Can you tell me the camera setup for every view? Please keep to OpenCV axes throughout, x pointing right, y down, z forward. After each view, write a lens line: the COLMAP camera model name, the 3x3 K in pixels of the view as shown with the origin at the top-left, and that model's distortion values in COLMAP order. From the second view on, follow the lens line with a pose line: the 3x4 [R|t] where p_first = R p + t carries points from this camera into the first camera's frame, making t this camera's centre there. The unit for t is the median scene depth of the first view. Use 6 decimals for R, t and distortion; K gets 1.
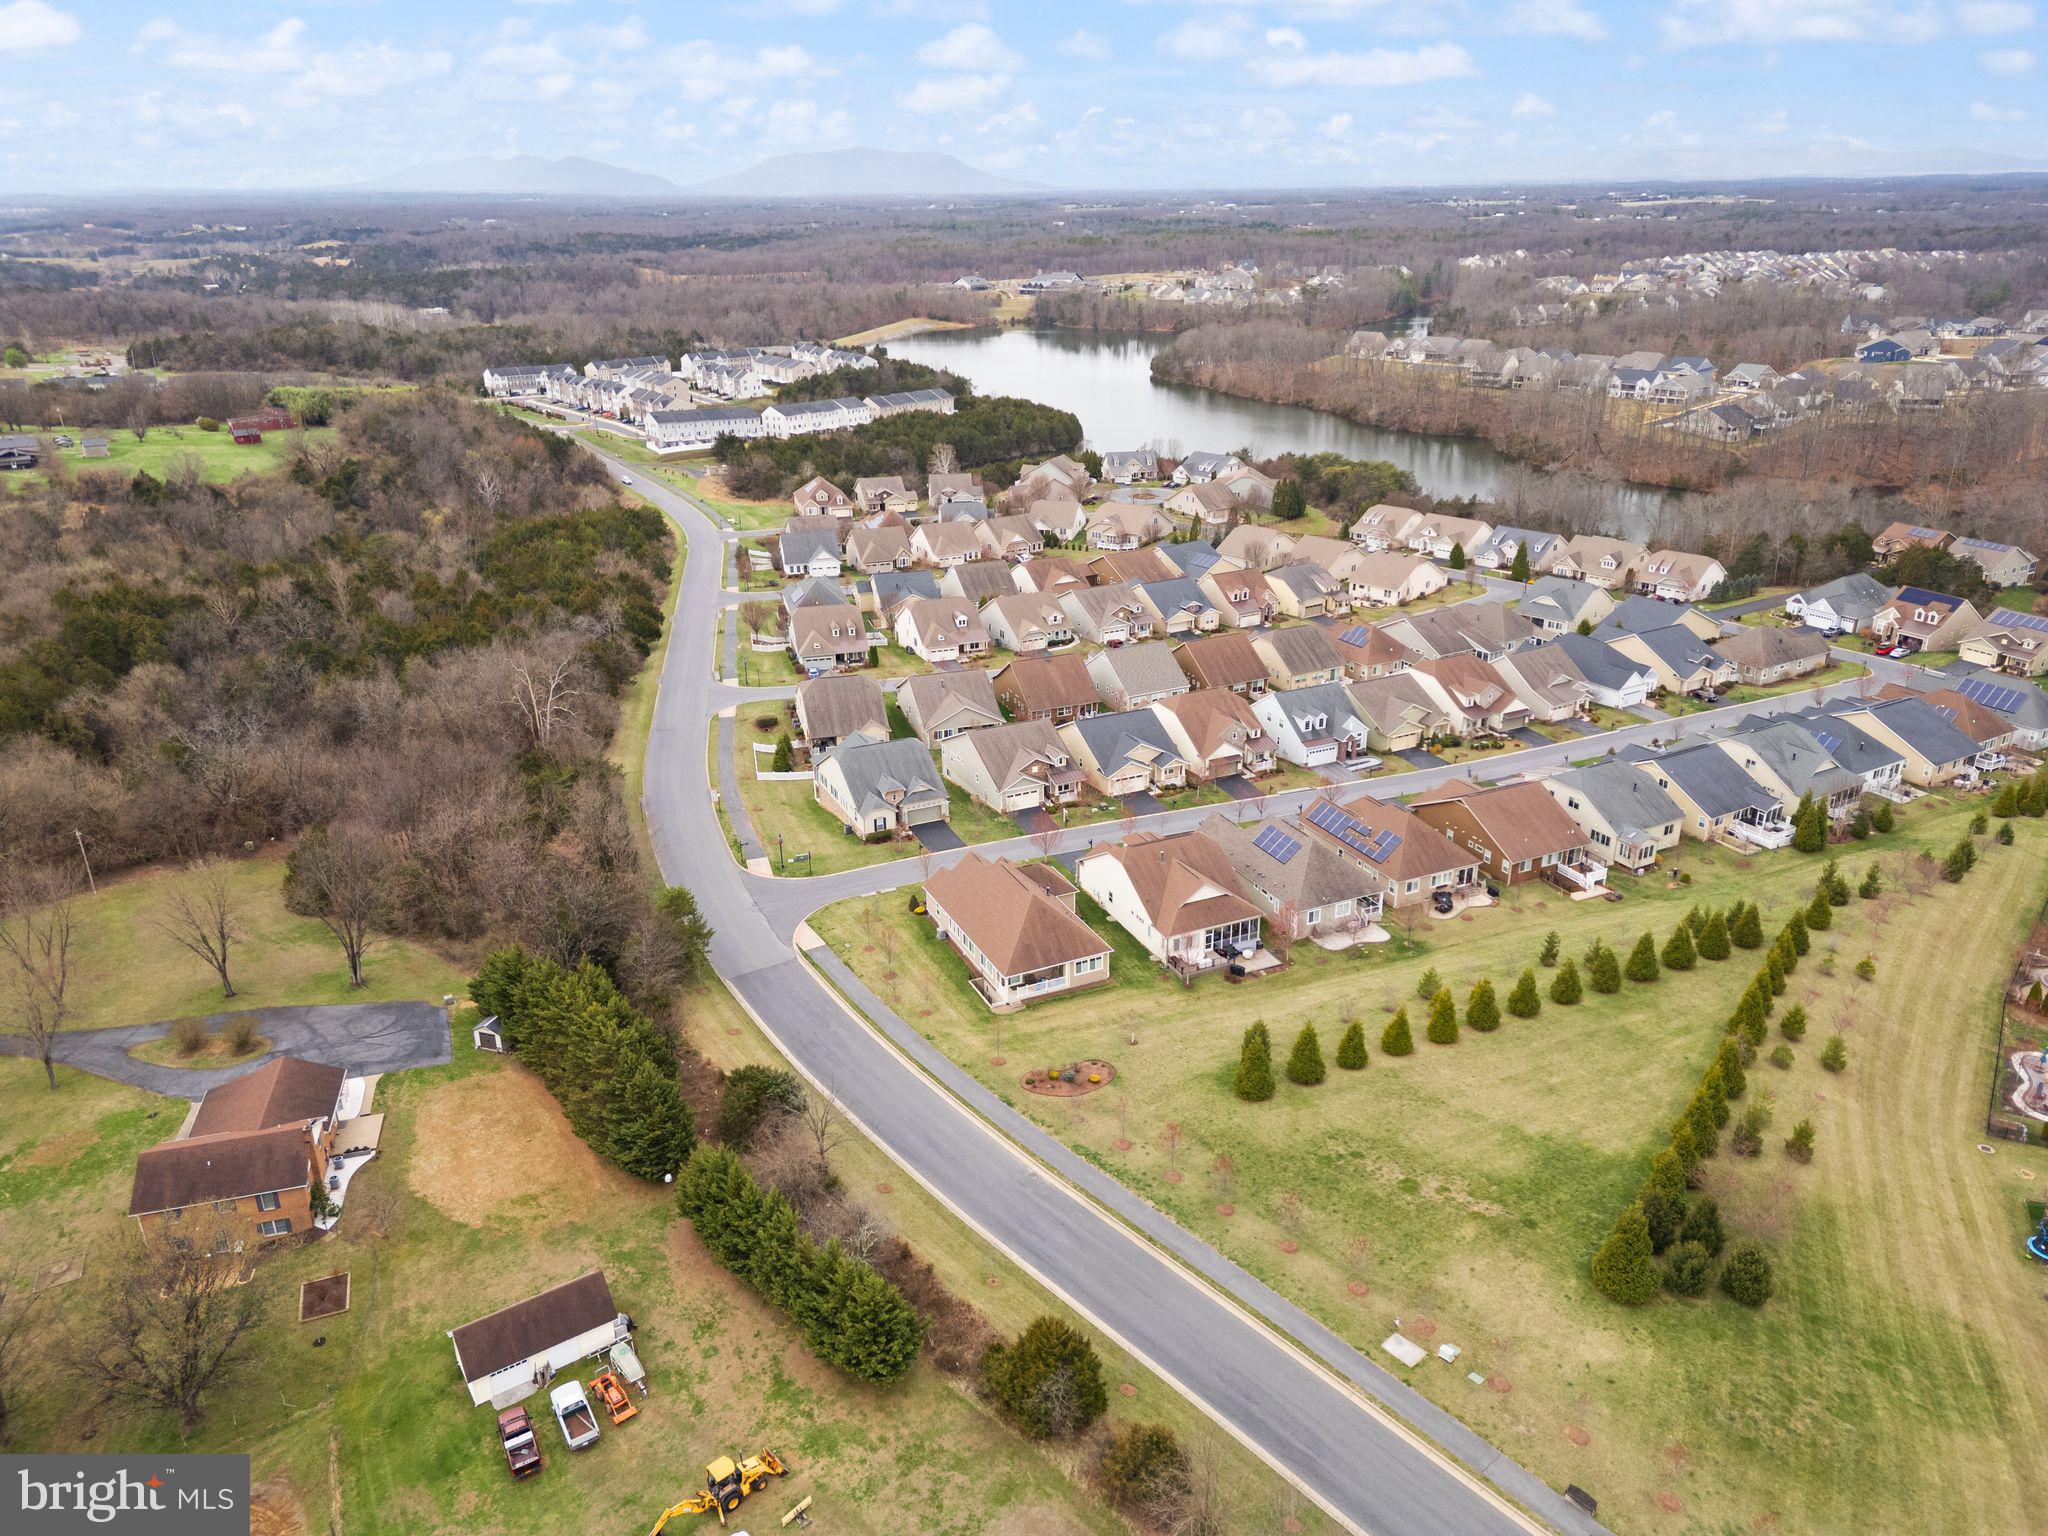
lens RADIAL K [[1469.8, 0, 1024.0], [0, 1469.8, 768.0], [0, 0, 1]] dist [0.079477, -0.081168]
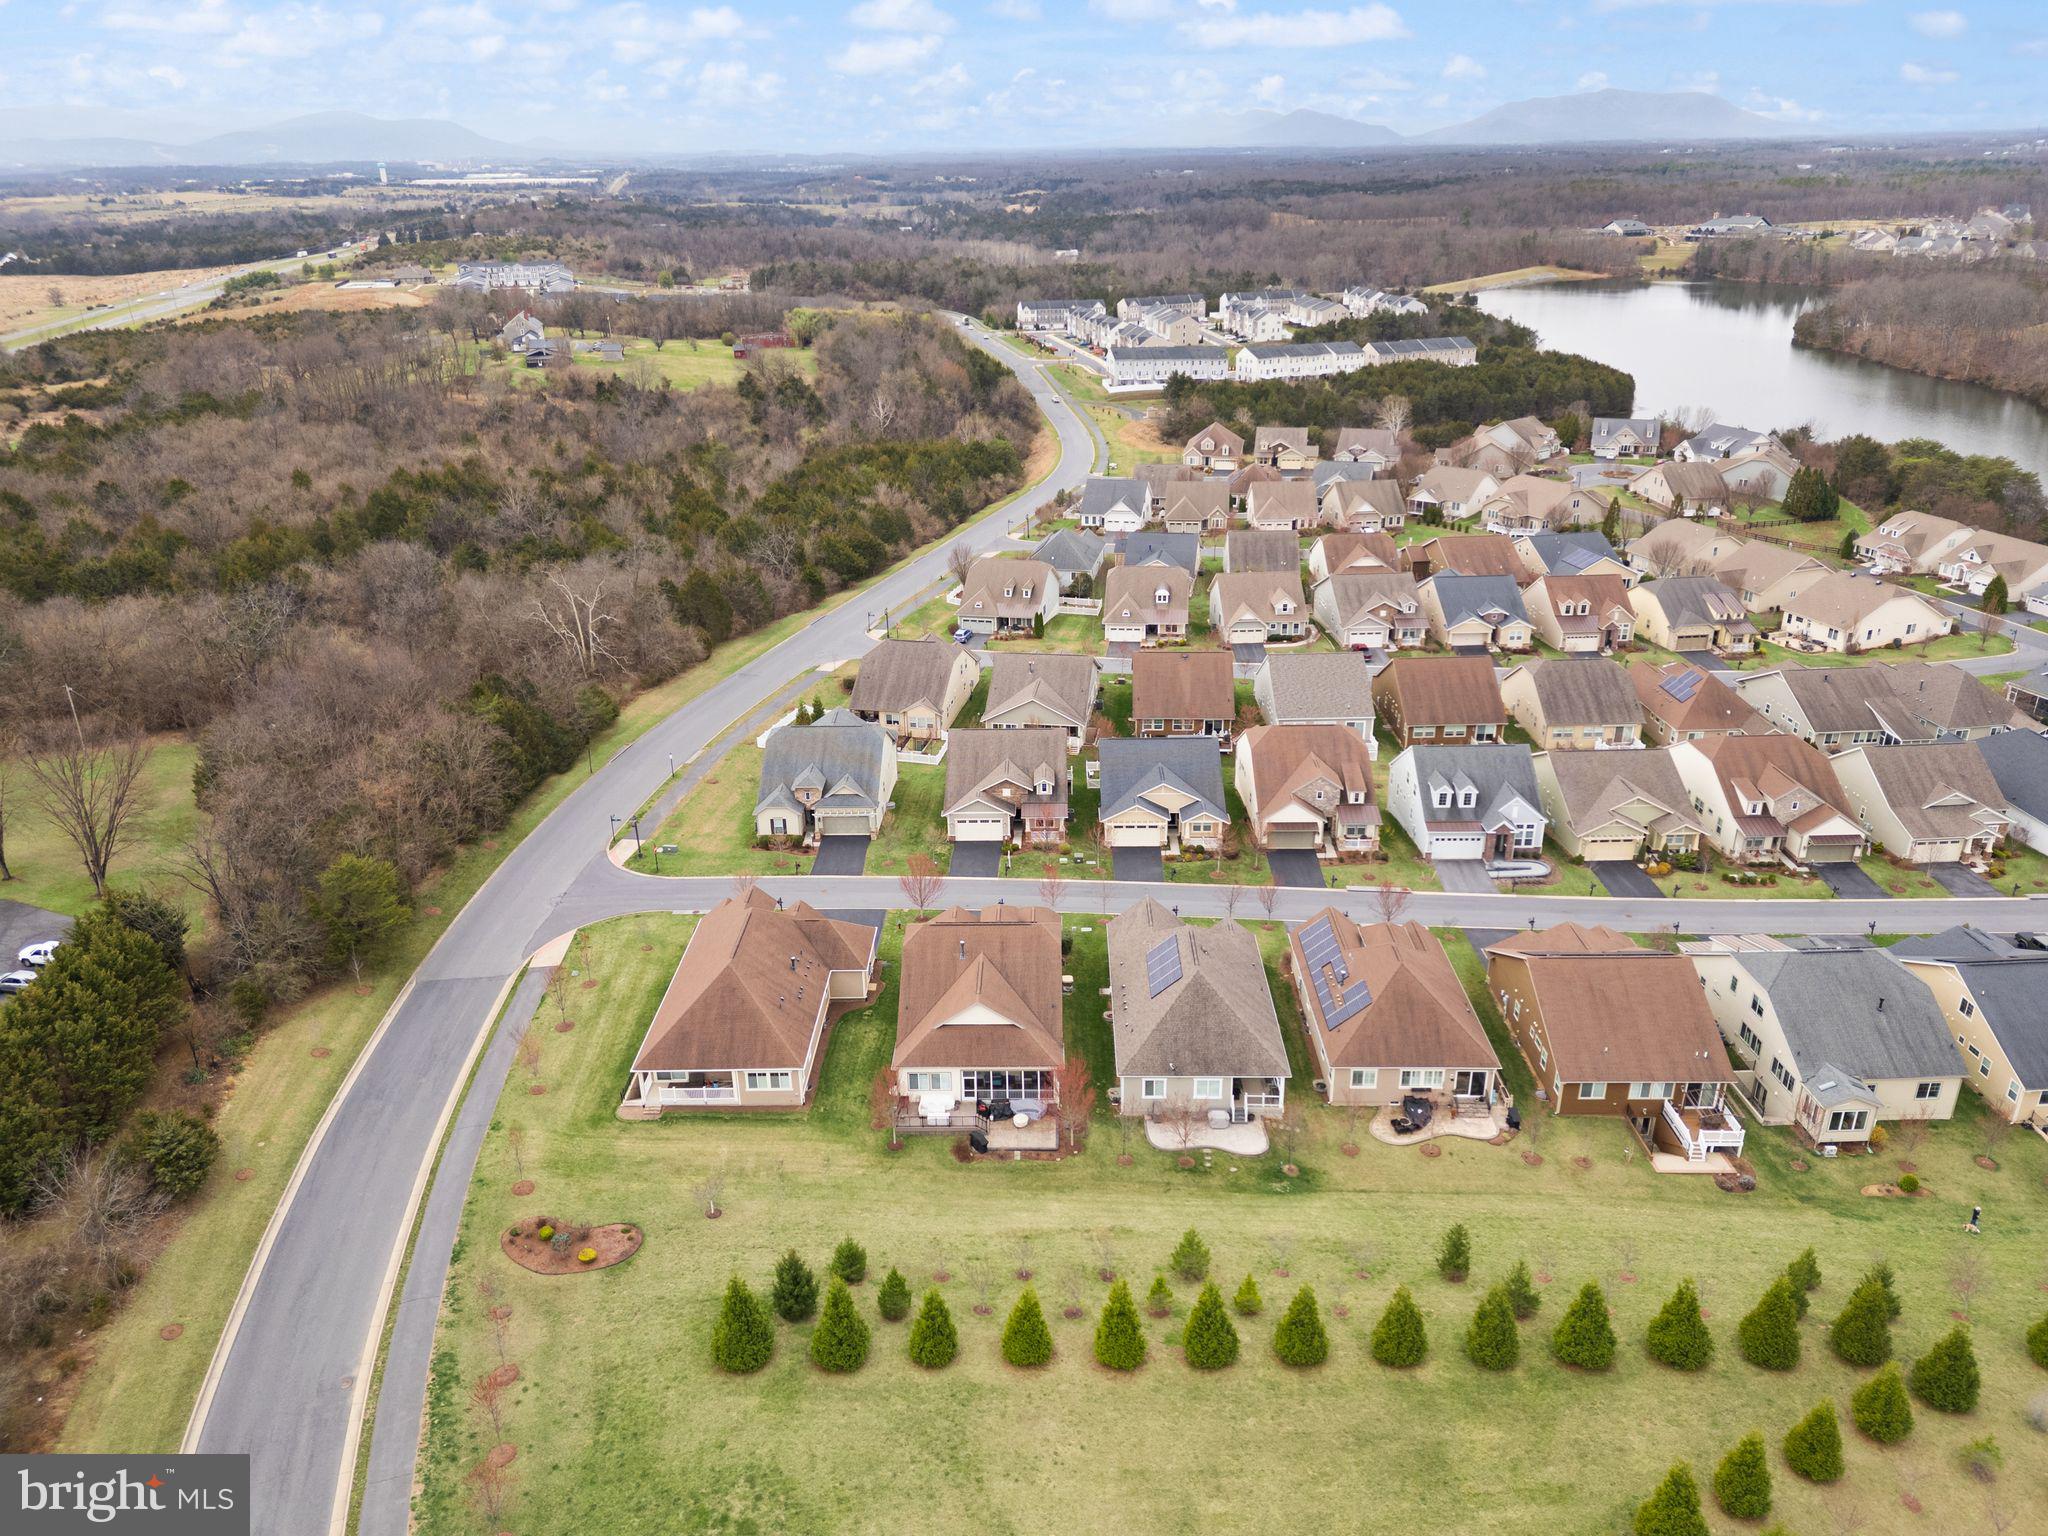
lens RADIAL K [[1469.8, 0, 1024.0], [0, 1469.8, 768.0], [0, 0, 1]] dist [0.079477, -0.081168]
pose [[0.894907, 0.168331, -0.413287, 0.131985], [-0.158117, 0.985652, 0.059076, -0.023339], [0.417301, 0.012480, 0.908683, 0.127488]]
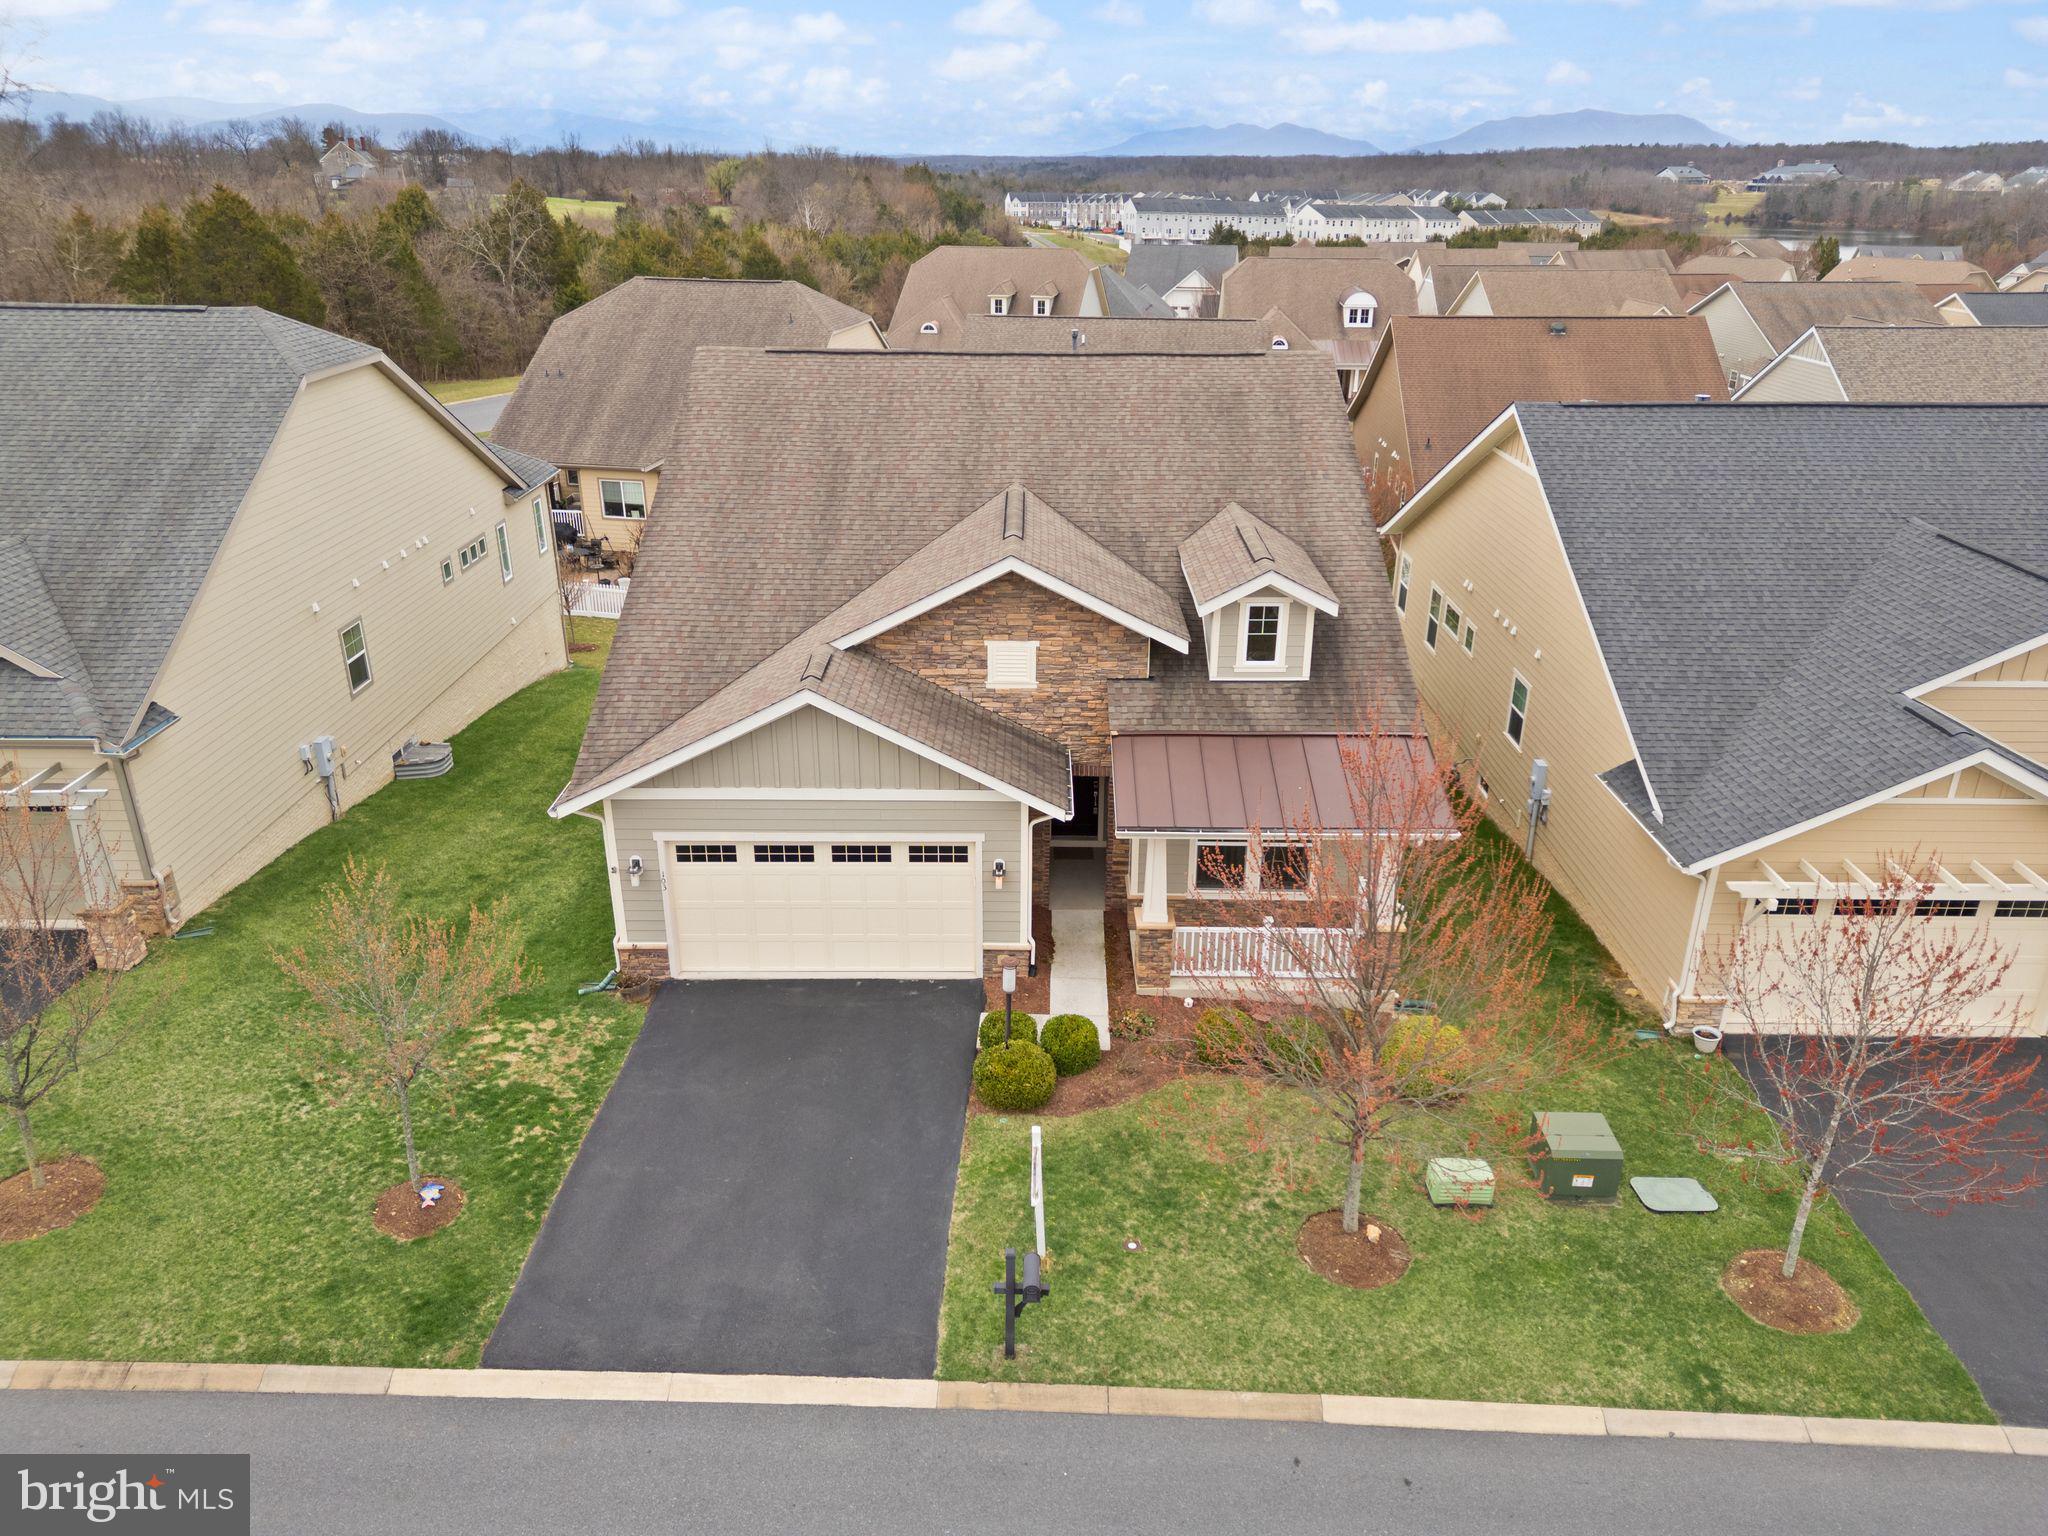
lens RADIAL K [[1432.8, 0, 1024.0], [0, 1432.8, 768.0], [0, 0, 1]] dist [0.007117, 0.002618]
pose [[0.899540, 0.179369, -0.398316, 0.022804], [-0.173233, 0.983524, 0.051677, 0.001033], [0.401022, 0.022516, 0.915792, 0.361278]]
